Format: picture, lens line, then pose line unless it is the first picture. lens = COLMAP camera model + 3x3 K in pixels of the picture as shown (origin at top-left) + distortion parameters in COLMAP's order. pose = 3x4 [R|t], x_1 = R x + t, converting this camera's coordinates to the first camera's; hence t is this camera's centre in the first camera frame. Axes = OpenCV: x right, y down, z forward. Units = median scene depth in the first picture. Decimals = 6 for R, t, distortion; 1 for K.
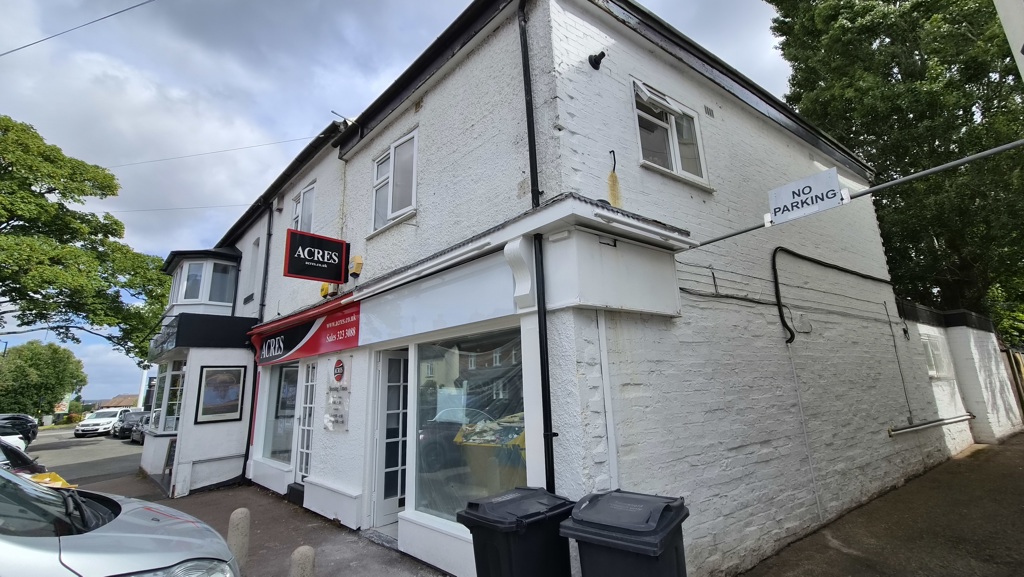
lens RADIAL K [[420.4, 0, 511.0], [0, 420.4, 287.7], [0, 0, 1]] dist [0.004151, -0.000293]
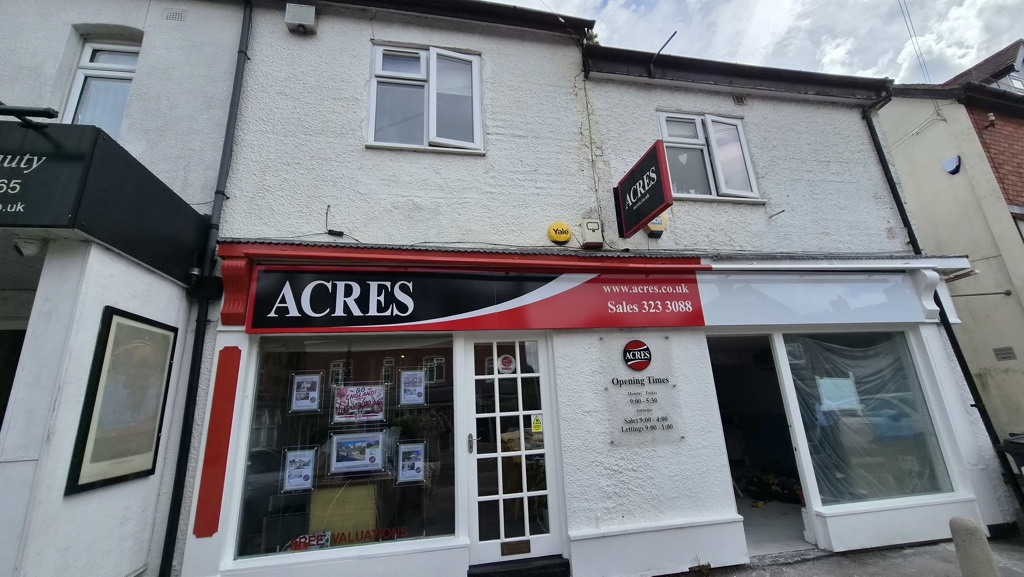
lens RADIAL K [[420.4, 0, 511.0], [0, 420.4, 287.7], [0, 0, 1]] dist [0.004151, -0.000293]
pose [[0.569418, 0.234695, 0.787833, -1.684070], [-0.158513, 0.971740, -0.174913, 0.368737], [-0.806620, -0.025283, 0.590529, 1.148038]]
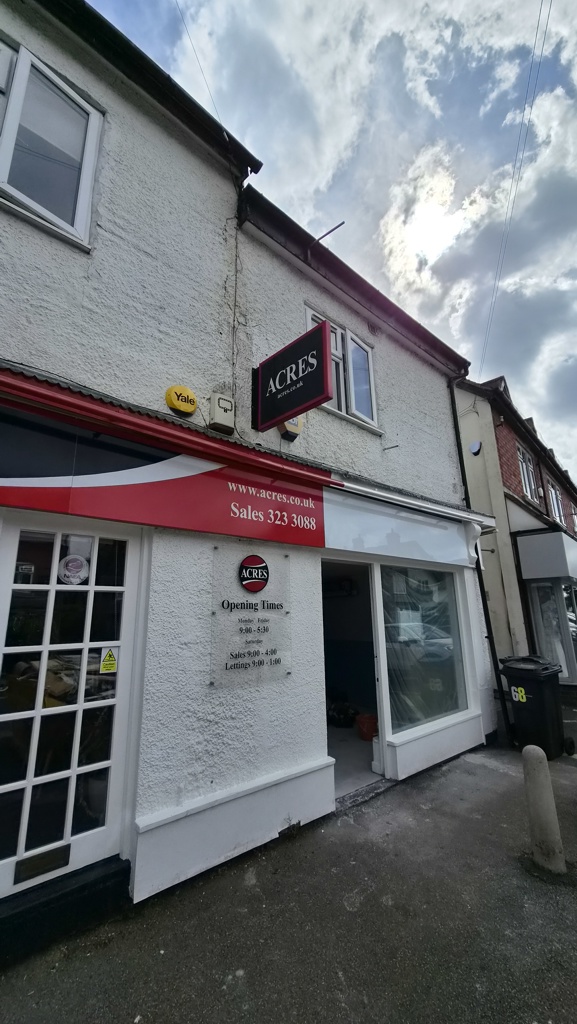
lens RADIAL K [[420.4, 0, 294.7], [0, 420.4, 512.8], [0, 0, 1]] dist [0.004151, -0.000293]
pose [[0.055495, 0.275786, 0.959616, -1.481435], [-0.209261, 0.942964, -0.258899, 0.386559], [-0.976284, -0.186443, 0.110041, 1.362084]]
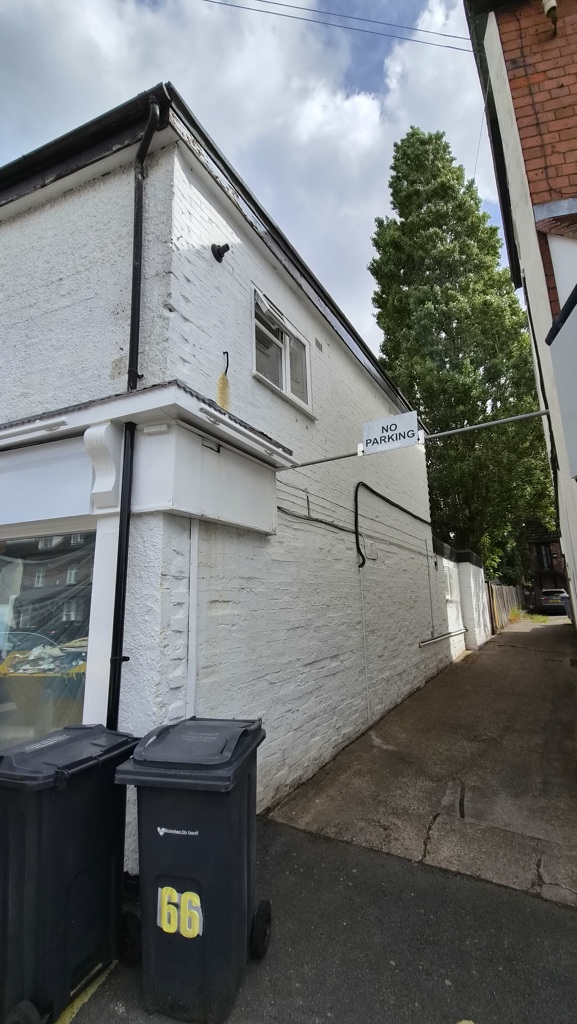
lens RADIAL K [[420.4, 0, 294.7], [0, 420.4, 512.8], [0, 0, 1]] dist [0.004151, -0.000293]
pose [[0.902100, 0.099653, 0.419864, 0.021377], [-0.102985, 0.994573, -0.014791, 0.027070], [-0.419059, -0.029897, 0.907467, 0.077861]]
